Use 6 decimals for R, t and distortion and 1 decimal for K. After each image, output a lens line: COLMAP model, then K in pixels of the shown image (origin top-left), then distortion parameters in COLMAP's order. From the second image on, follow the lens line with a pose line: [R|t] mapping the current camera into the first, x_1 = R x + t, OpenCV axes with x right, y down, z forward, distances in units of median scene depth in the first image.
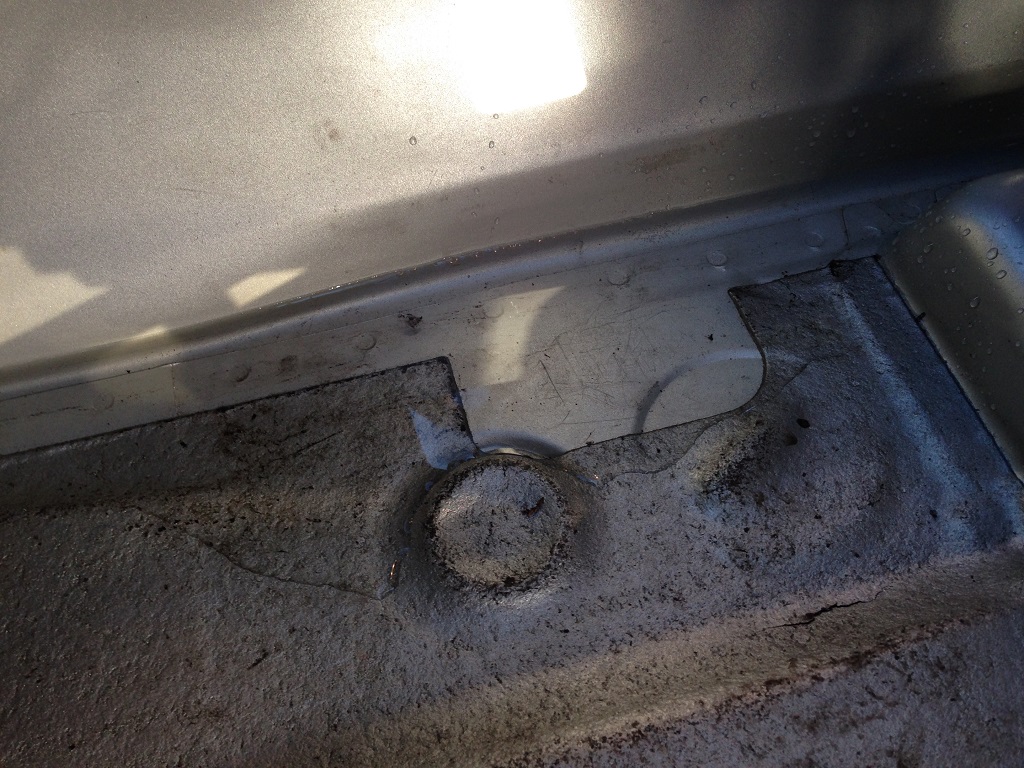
lens RADIAL K [[847.4, 0, 511.9], [0, 847.4, 403.2], [0, 0, 1]] dist [0.050904, -0.104953]
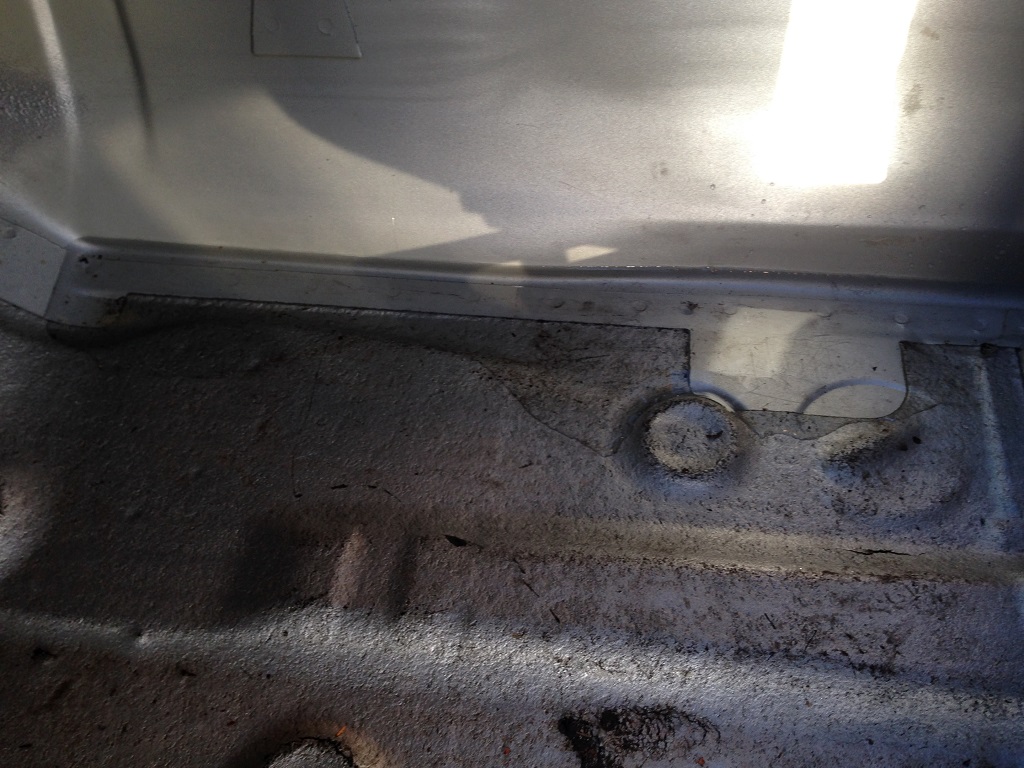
lens RADIAL K [[847.4, 0, 511.9], [0, 847.4, 403.2], [0, 0, 1]] dist [0.050904, -0.104953]
pose [[0.920513, 0.302541, -0.247234, 0.049764], [-0.303600, 0.952164, 0.034790, 0.124400], [0.245933, 0.043036, 0.968331, -0.584823]]
